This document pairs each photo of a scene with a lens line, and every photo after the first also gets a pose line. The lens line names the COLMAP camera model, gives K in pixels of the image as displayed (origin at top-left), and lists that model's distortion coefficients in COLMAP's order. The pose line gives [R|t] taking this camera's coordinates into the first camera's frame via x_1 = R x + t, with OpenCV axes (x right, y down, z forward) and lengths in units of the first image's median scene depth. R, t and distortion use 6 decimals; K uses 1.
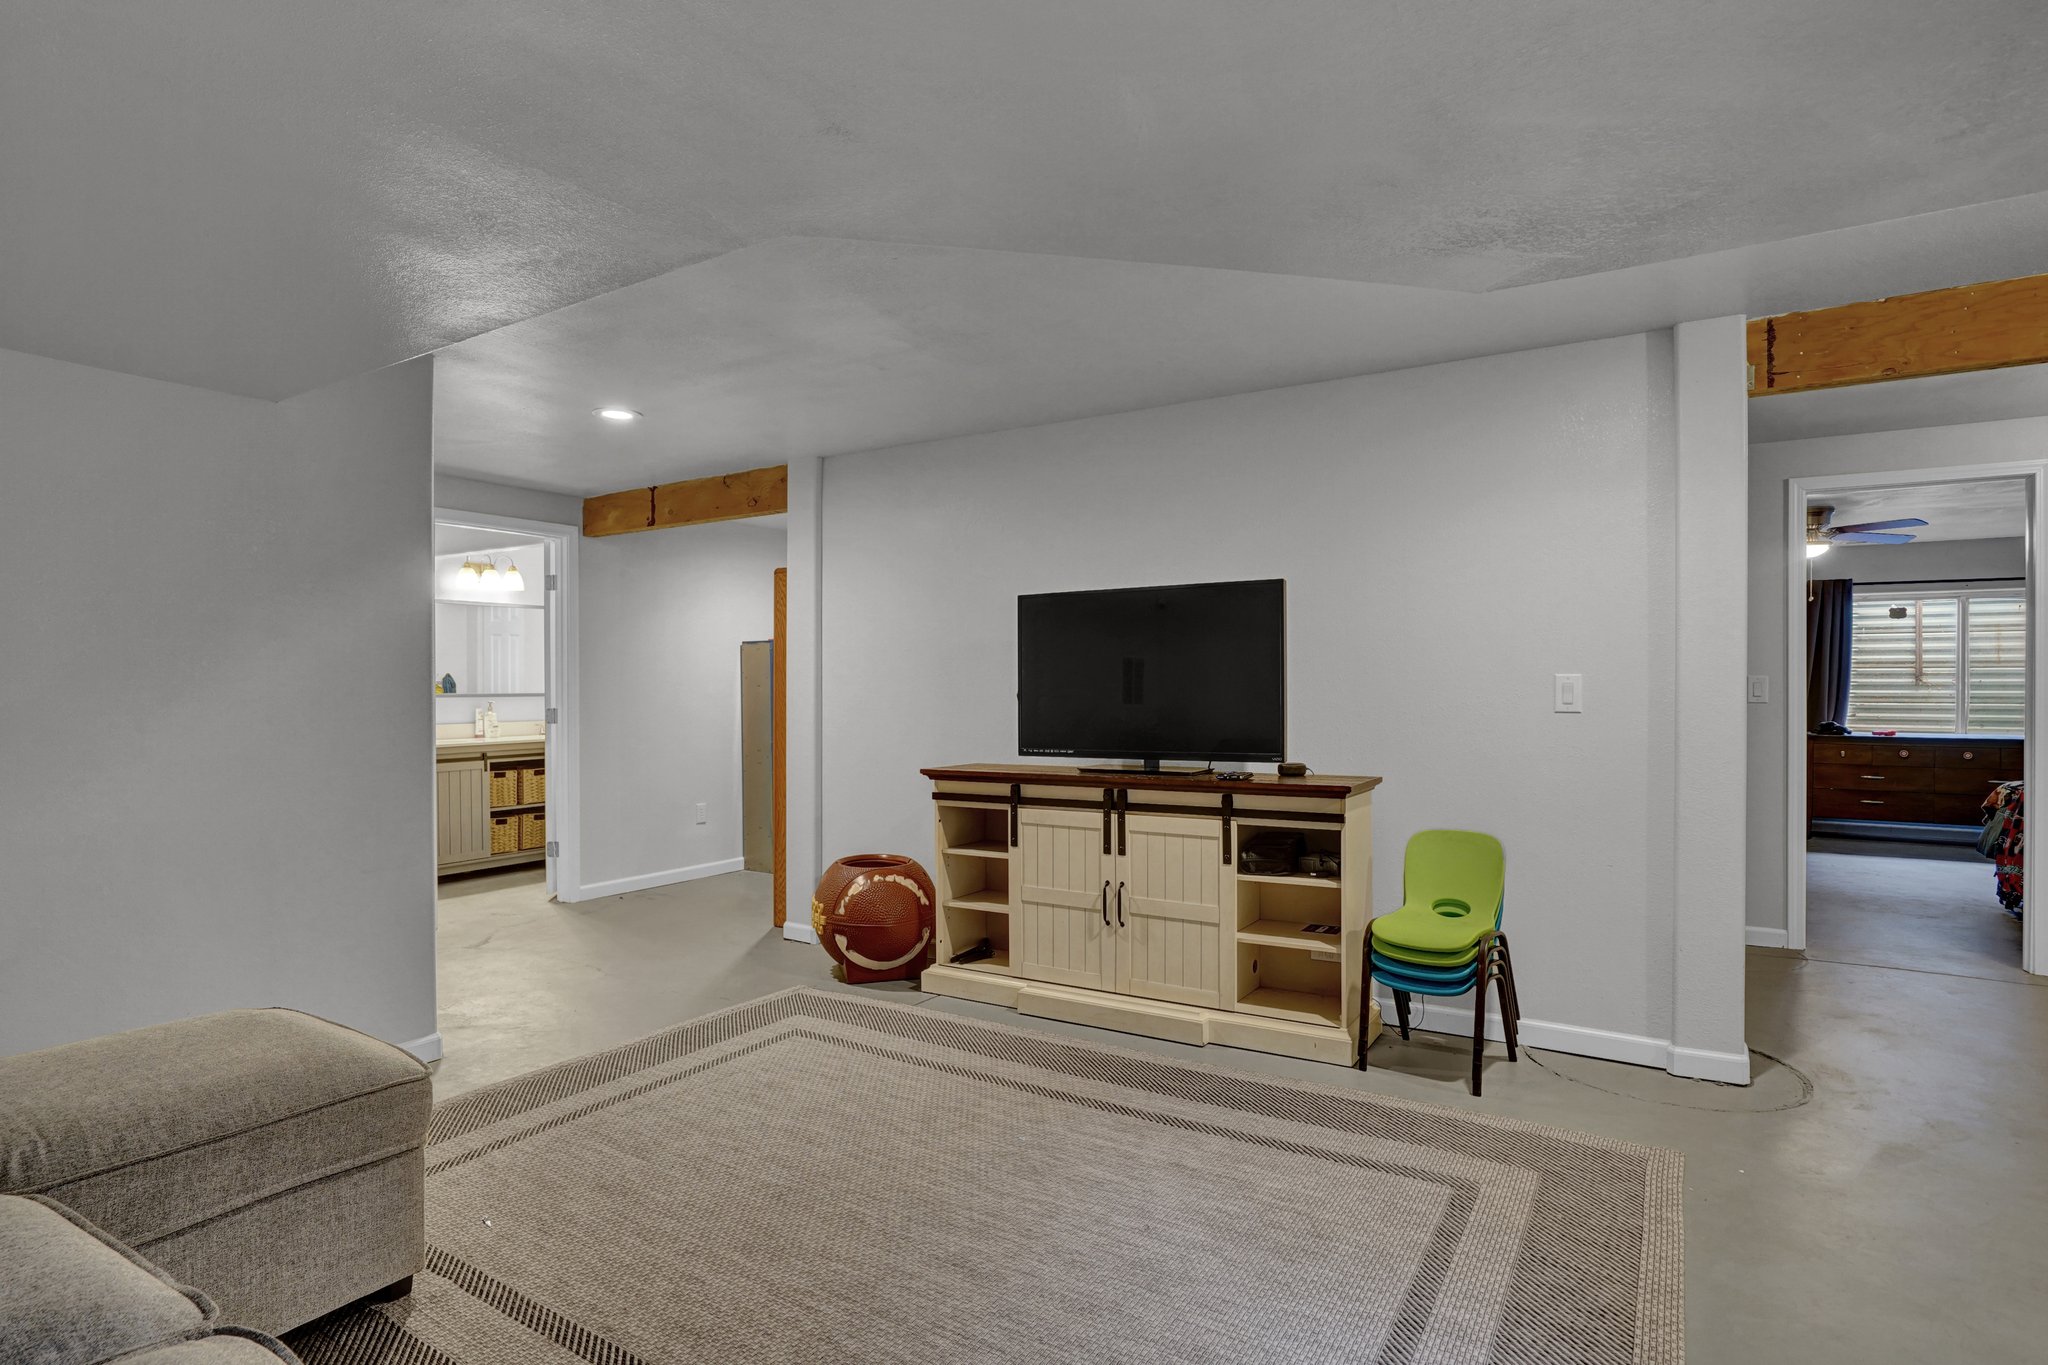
lens RADIAL K [[1087.3, 0, 1004.3], [0, 1087.3, 688.3], [0, 0, 1]] dist [-0.028602, 0.012751]
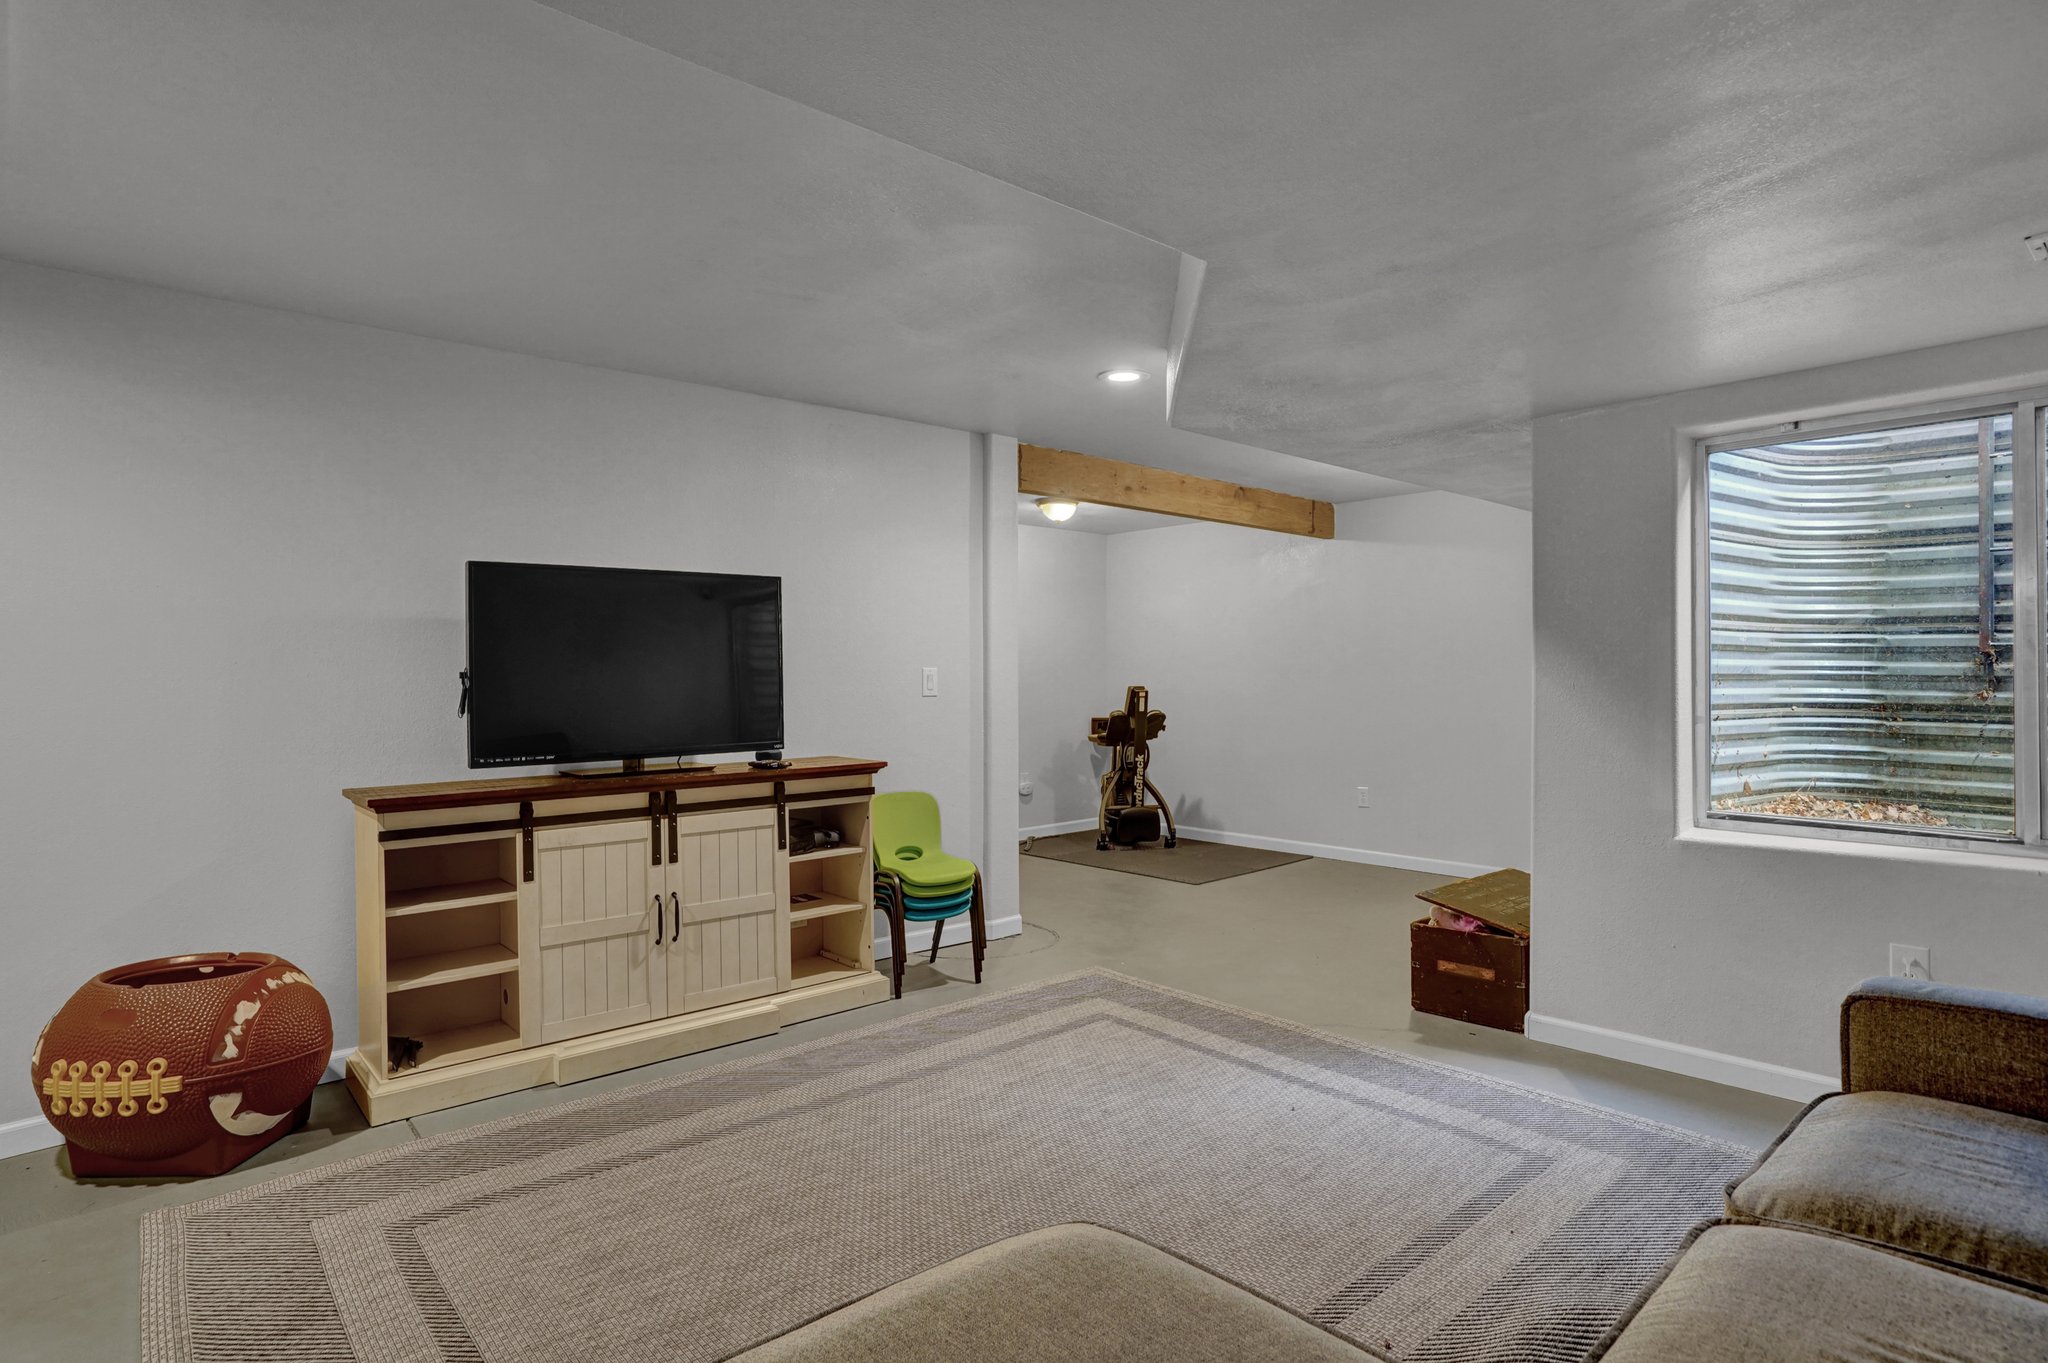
lens RADIAL K [[1087.3, 0, 1006.4], [0, 1087.3, 677.9], [0, 0, 1]] dist [-0.028602, 0.012751]
pose [[0.274557, 0.001998, 0.961569, -0.686634], [0.009263, 0.999946, -0.004722, 0.005753], [-0.961526, 0.010203, 0.274524, 0.482270]]
